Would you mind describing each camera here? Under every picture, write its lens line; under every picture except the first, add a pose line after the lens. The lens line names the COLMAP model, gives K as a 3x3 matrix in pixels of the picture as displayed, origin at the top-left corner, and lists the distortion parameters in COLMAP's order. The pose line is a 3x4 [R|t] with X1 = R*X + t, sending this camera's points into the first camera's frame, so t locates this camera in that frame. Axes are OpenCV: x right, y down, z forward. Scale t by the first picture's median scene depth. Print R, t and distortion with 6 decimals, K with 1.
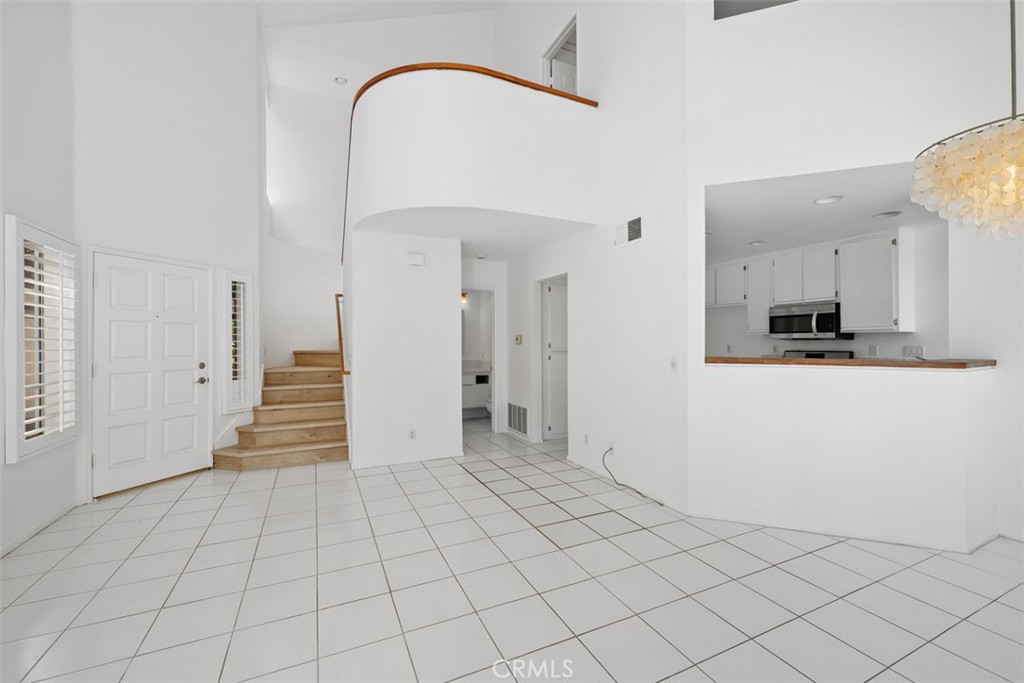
lens RADIAL K [[427.7, 0, 505.6], [0, 427.7, 339.5], [0, 0, 1]] dist [-0.002541, 0.000439]
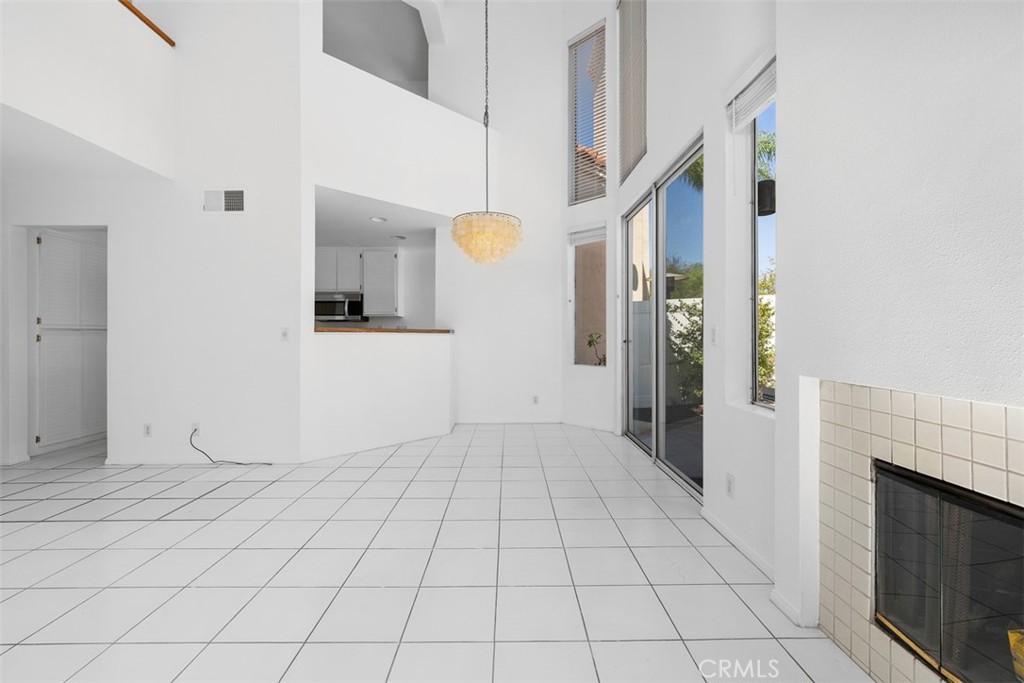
lens RADIAL K [[427.7, 0, 525.9], [0, 427.7, 331.6], [0, 0, 1]] dist [-0.002541, 0.000439]
pose [[0.394675, 0.004720, 0.918809, -0.281023], [-0.002465, 0.999989, -0.004078, 0.040813], [-0.918818, -0.000656, 0.394682, -0.012537]]
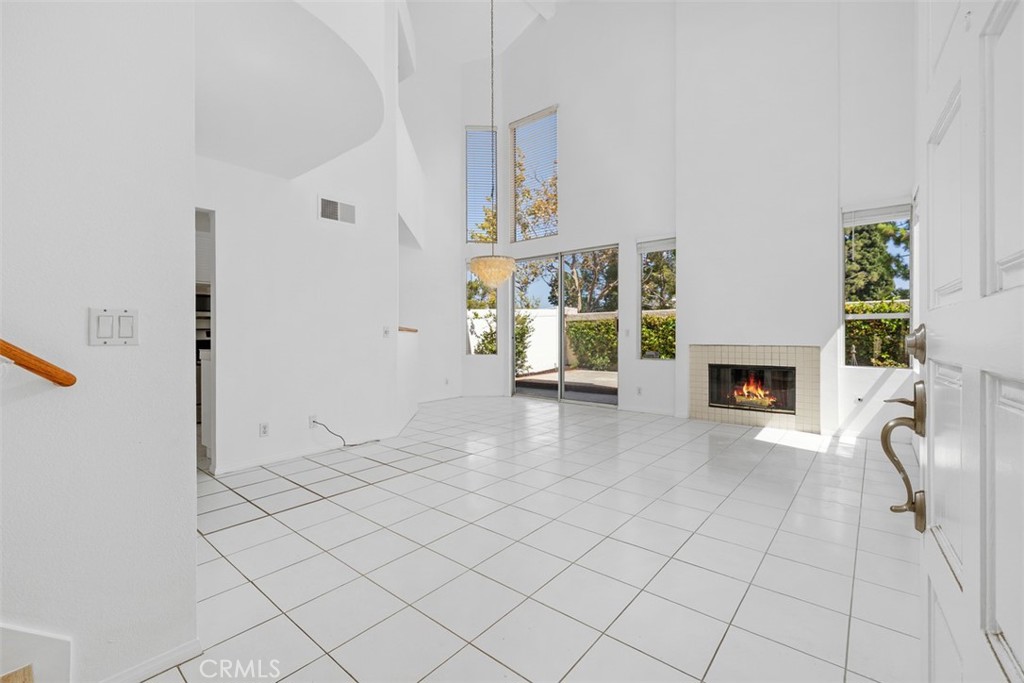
lens RADIAL K [[427.7, 0, 516.6], [0, 427.7, 338.3], [0, 0, 1]] dist [-0.002541, 0.000439]
pose [[-0.436732, -0.006173, 0.899570, -0.740174], [0.000901, 0.999973, 0.007299, 0.051190], [-0.899591, 0.003999, -0.436715, 0.896360]]
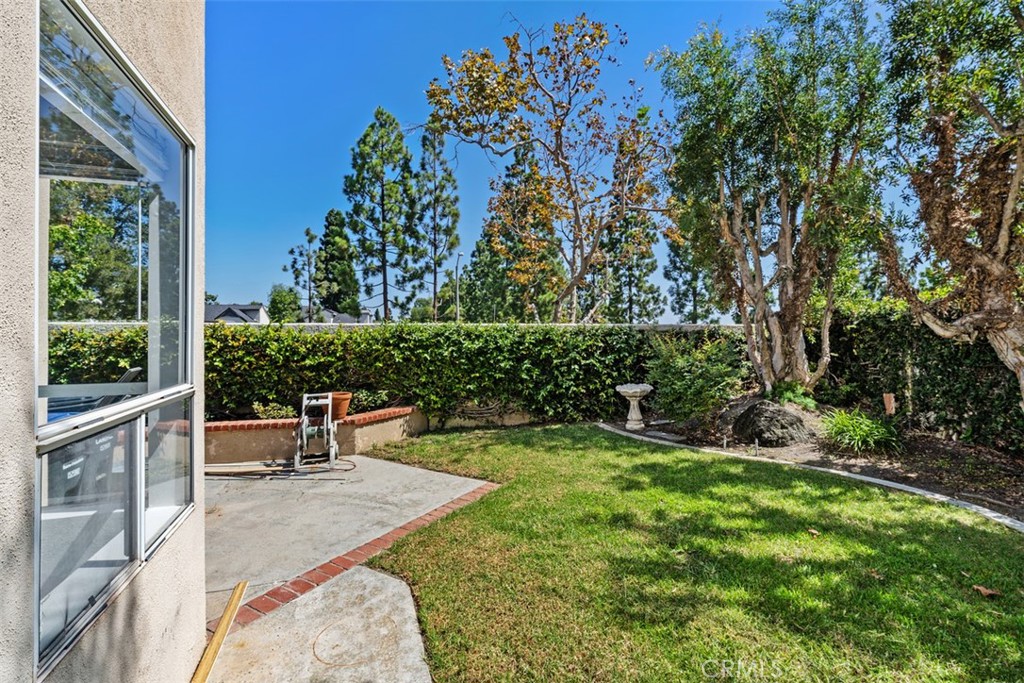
lens RADIAL K [[462.3, 0, 512.4], [0, 462.3, 331.2], [0, 0, 1]] dist [0.000916, 0.000883]
pose [[-0.995448, 0.006692, 0.095075, -0.719440], [0.005662, 0.999922, -0.011103, -0.048088], [-0.095142, -0.010514, -0.995408, 0.143682]]
